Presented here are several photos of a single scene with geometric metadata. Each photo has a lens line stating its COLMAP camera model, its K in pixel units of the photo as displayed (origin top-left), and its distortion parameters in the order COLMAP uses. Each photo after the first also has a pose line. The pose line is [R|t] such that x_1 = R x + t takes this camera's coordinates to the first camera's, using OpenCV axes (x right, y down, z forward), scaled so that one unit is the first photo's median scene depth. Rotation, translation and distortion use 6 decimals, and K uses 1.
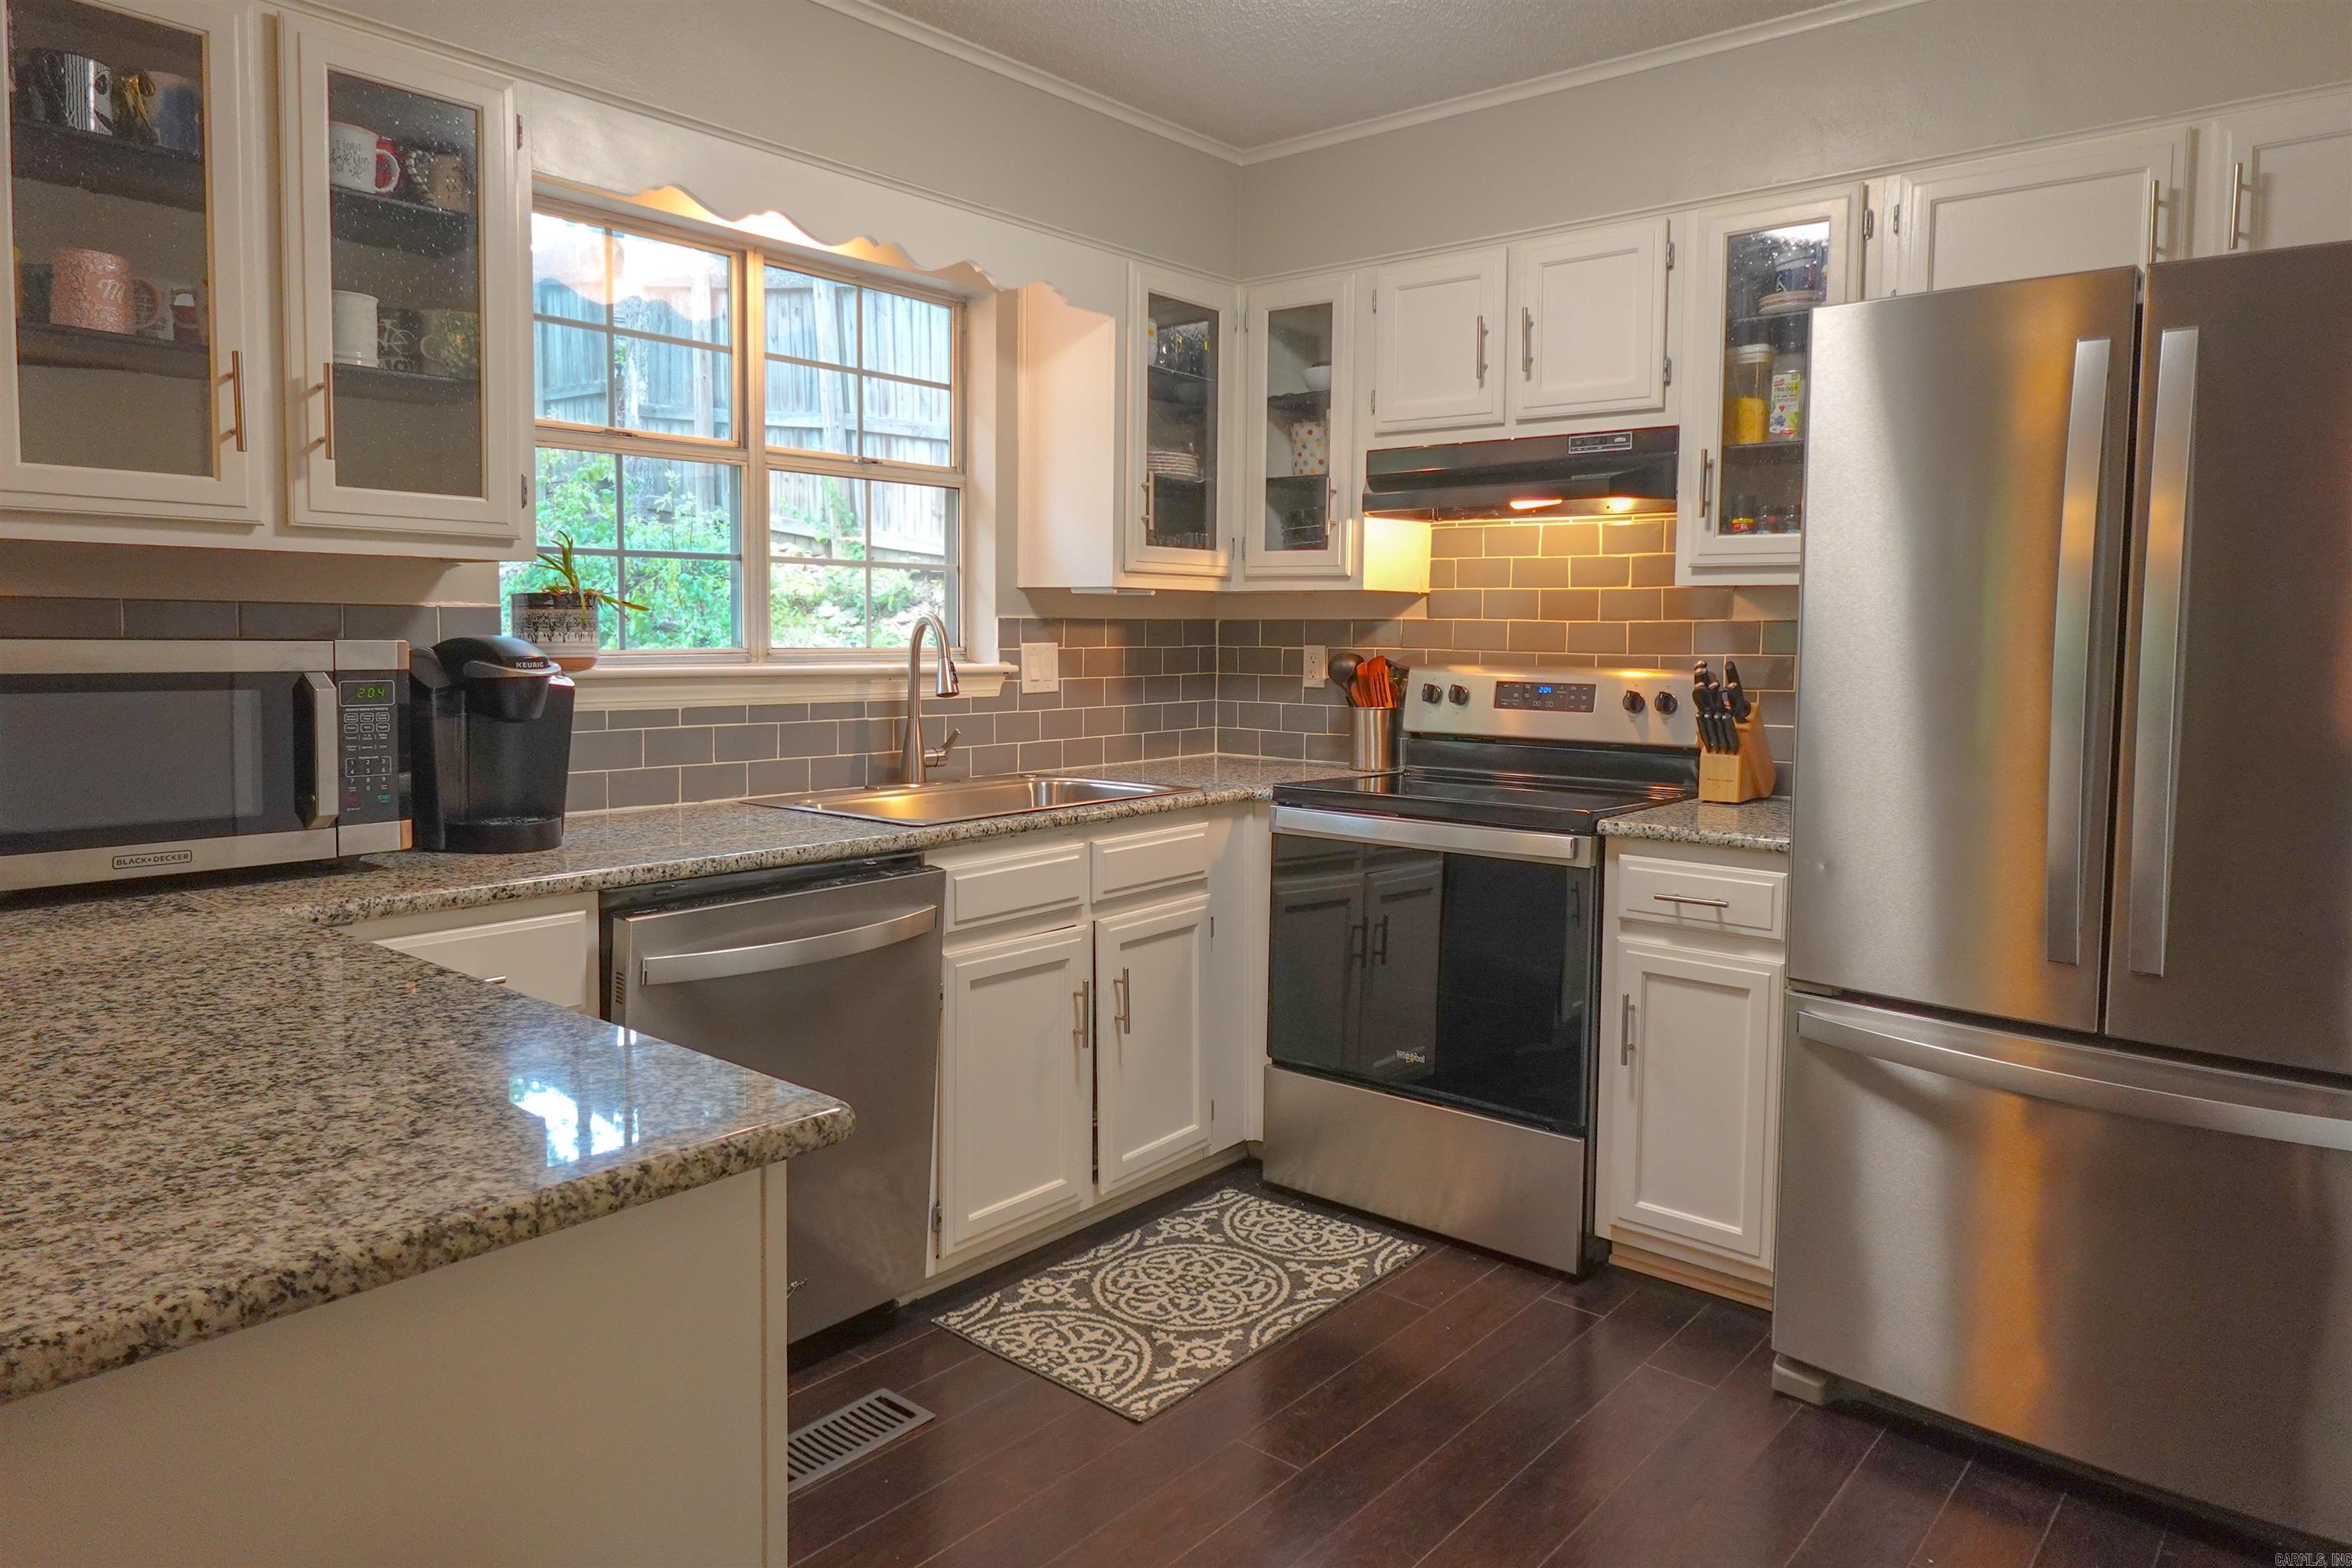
lens RADIAL K [[1510.1, 0, 1162.9], [0, 1510.1, 712.9], [0, 0, 1]] dist [-0.004230, 0.006744]
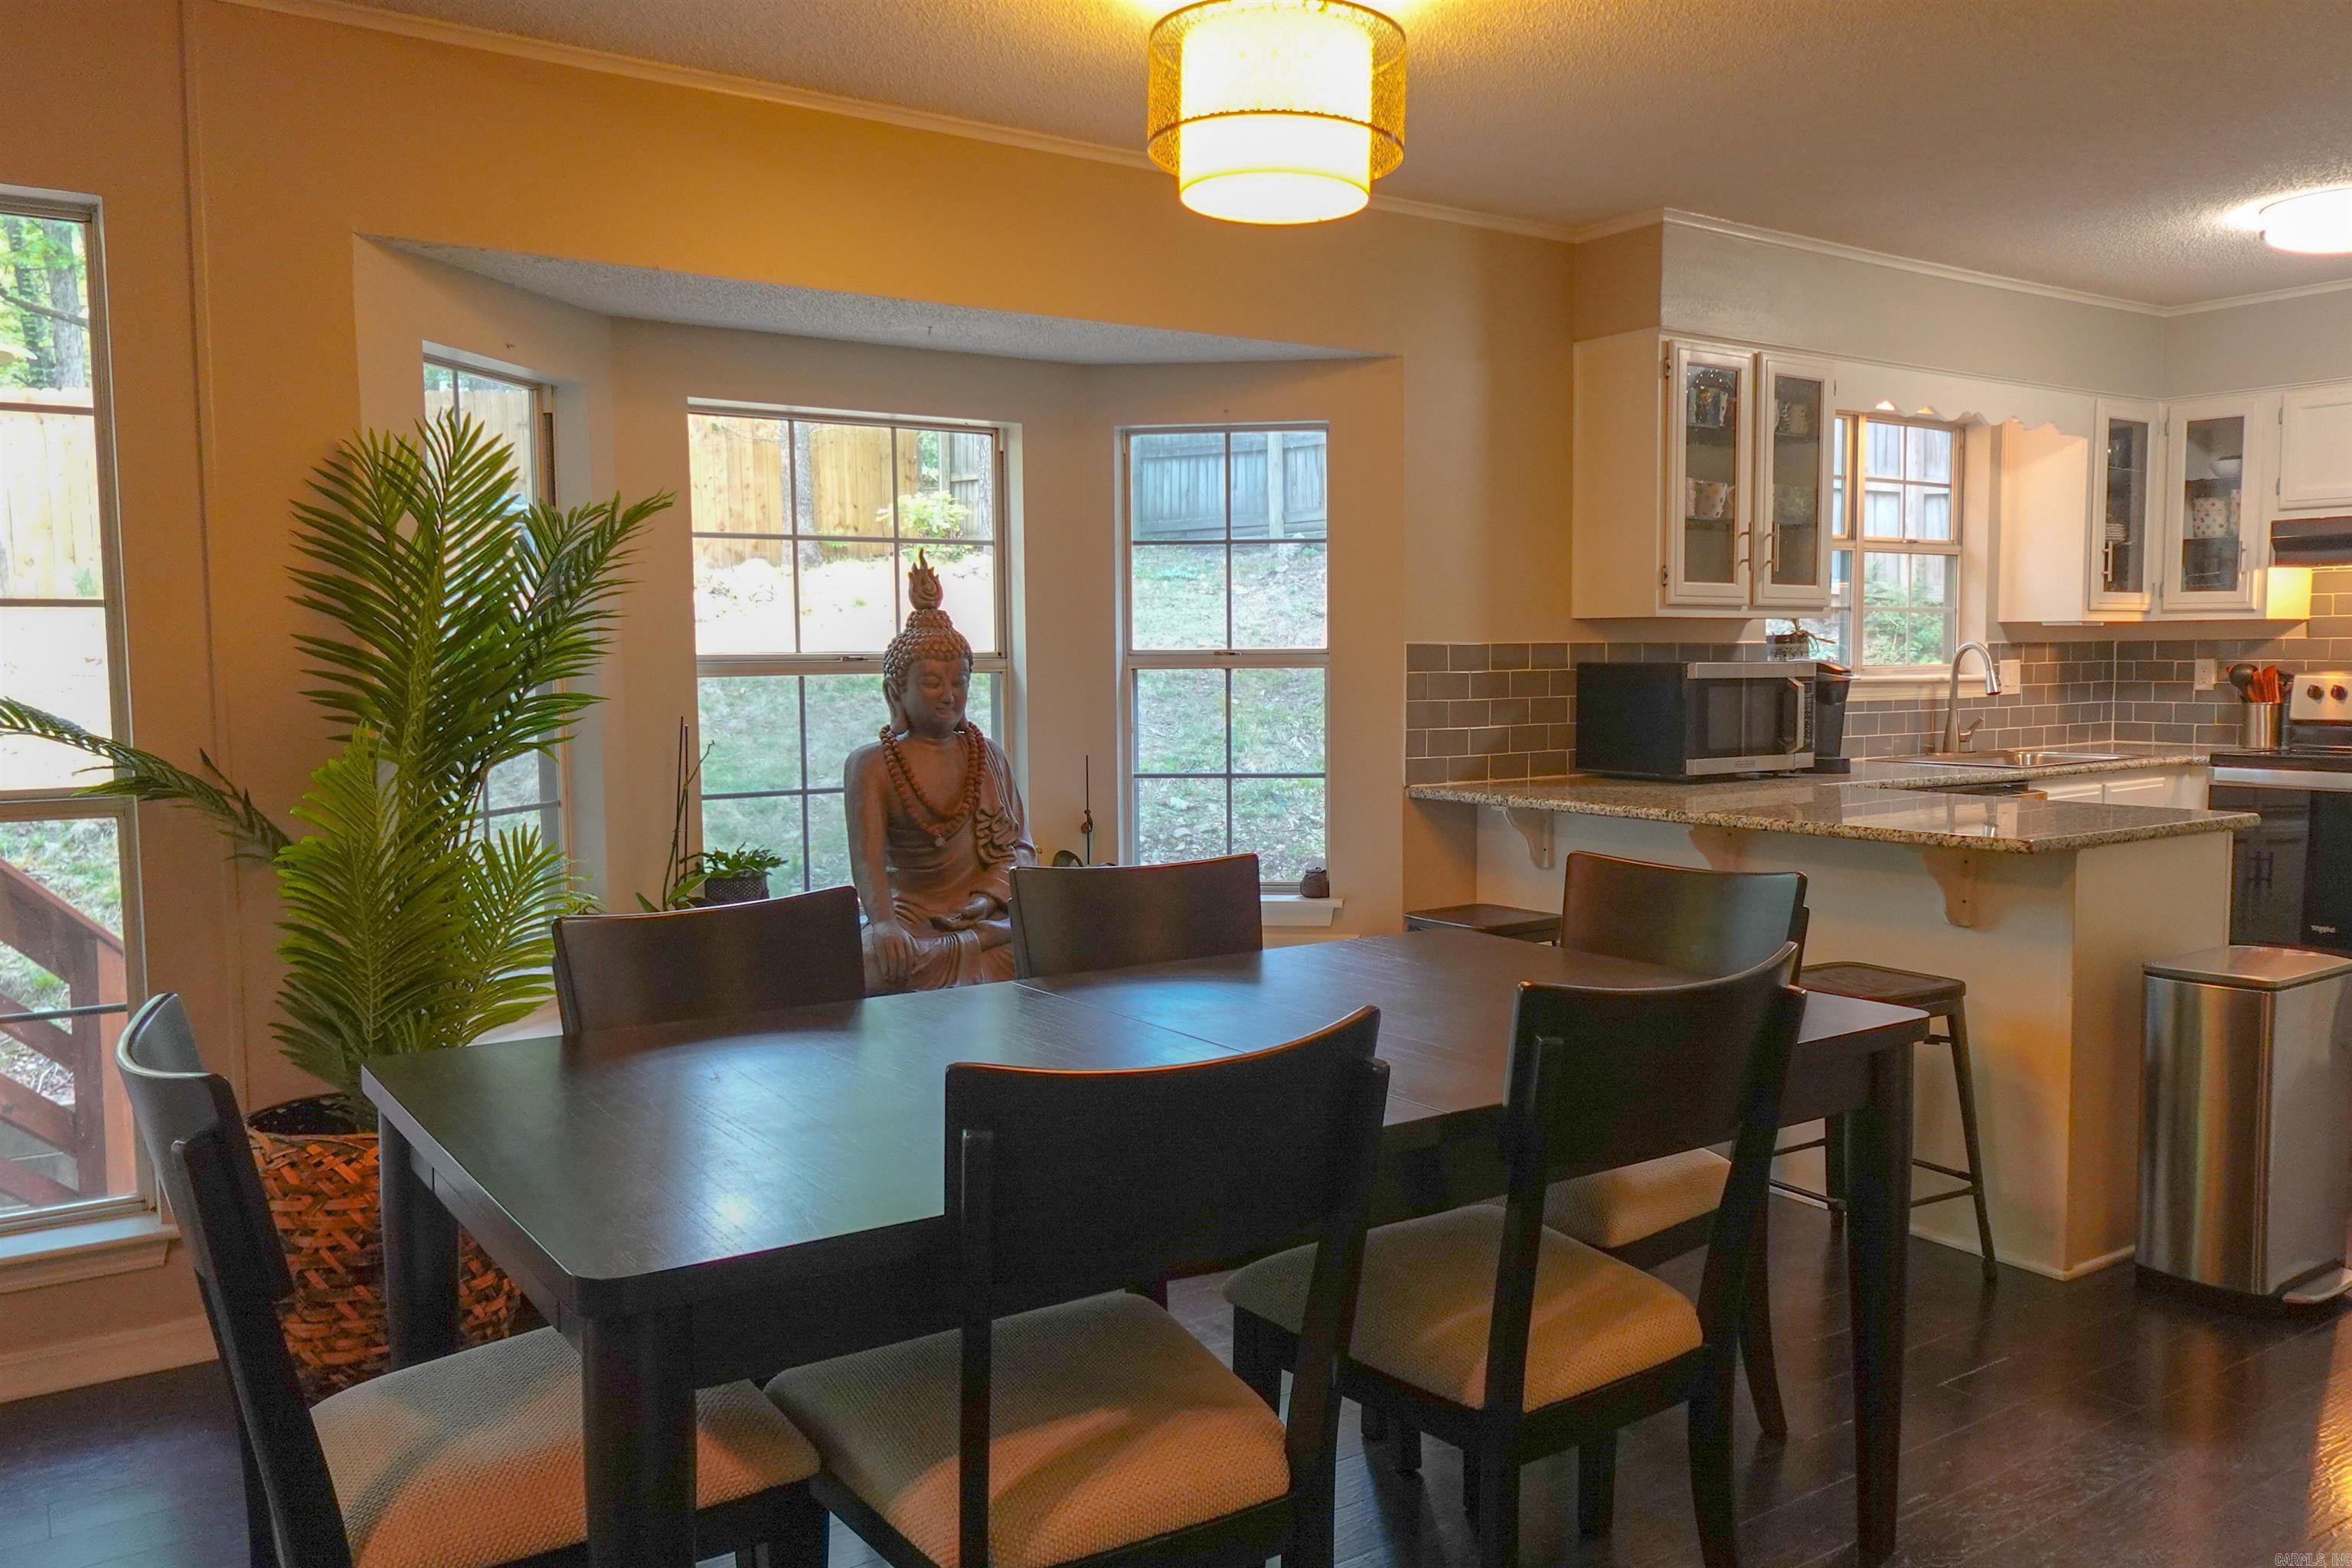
lens RADIAL K [[1748.2, 0, 1252.5], [0, 1748.2, 793.3], [0, 0, 1]] dist [-0.005256, 0.003776]
pose [[0.967190, 0.003580, -0.254029, -0.409404], [0.002937, 0.999676, 0.025271, 0.041996], [0.254037, -0.025188, 0.966866, -0.917545]]
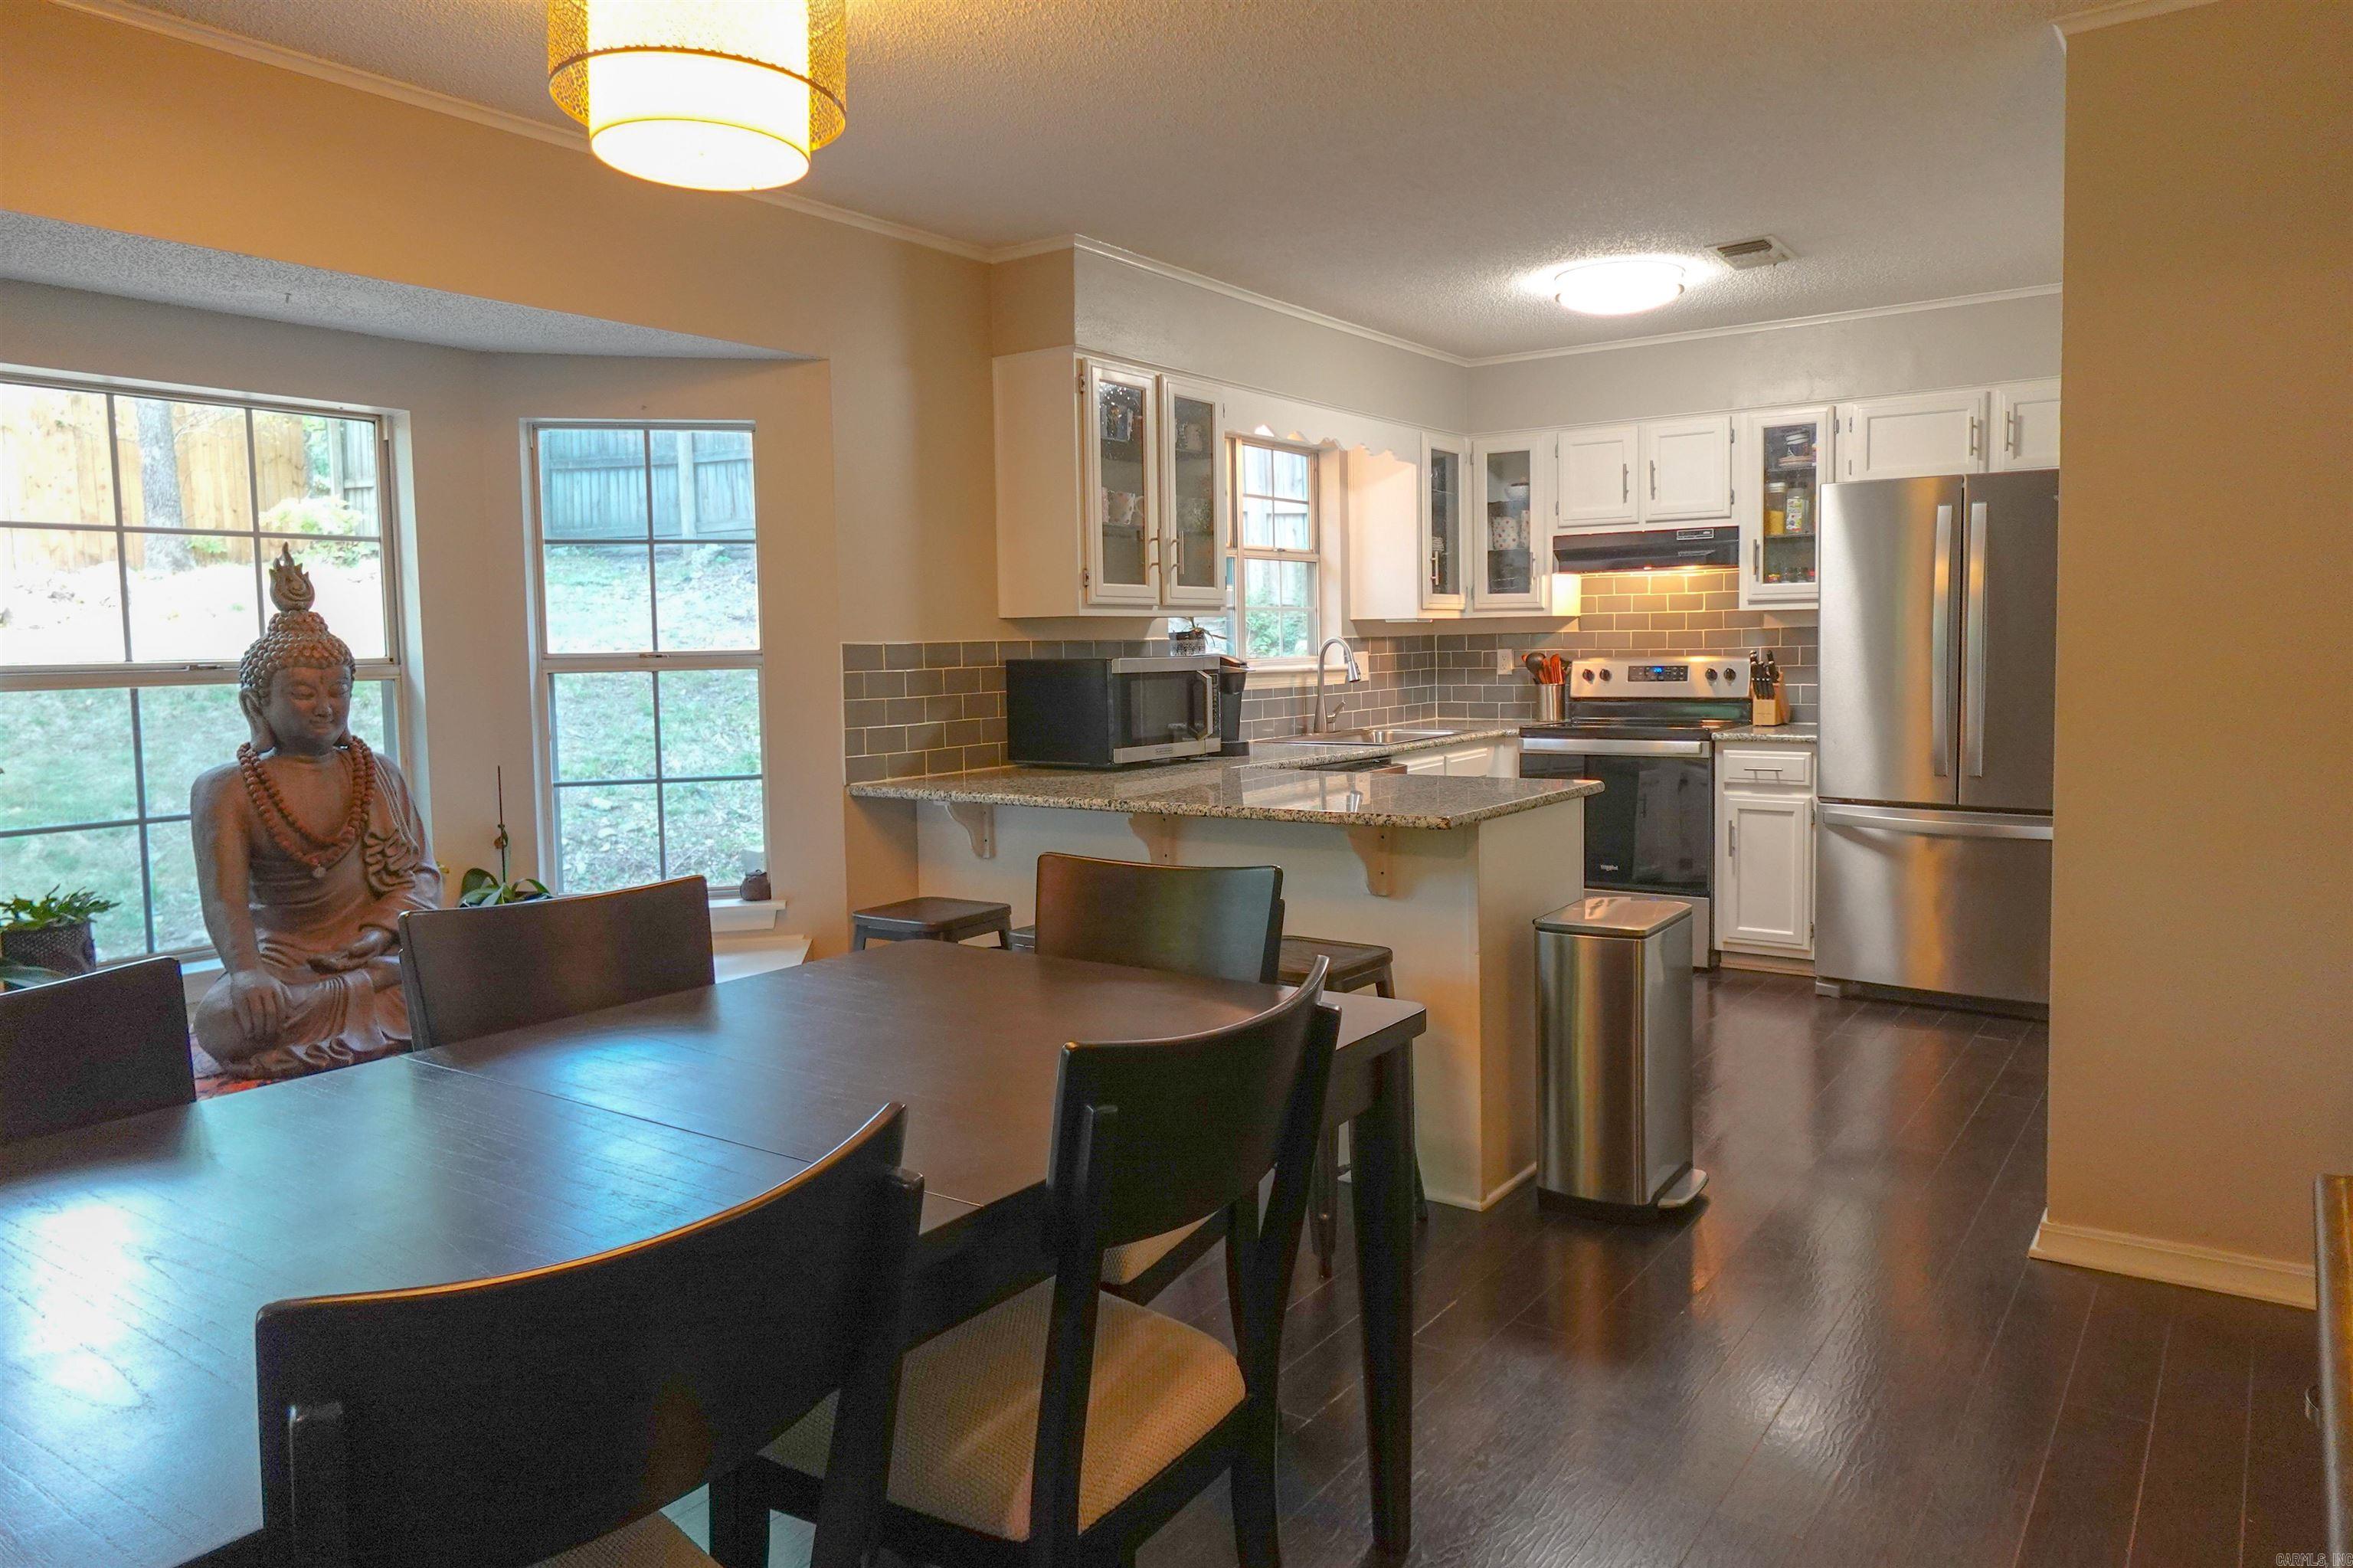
lens RADIAL K [[1510.8, 0, 1207.3], [0, 1510.8, 739.6], [0, 0, 1]] dist [-0.004230, 0.006744]
pose [[0.995760, -0.034426, 0.085306, -0.459134], [0.033658, 0.999379, 0.010431, 0.032535], [-0.085612, -0.007515, 0.996300, -0.772888]]
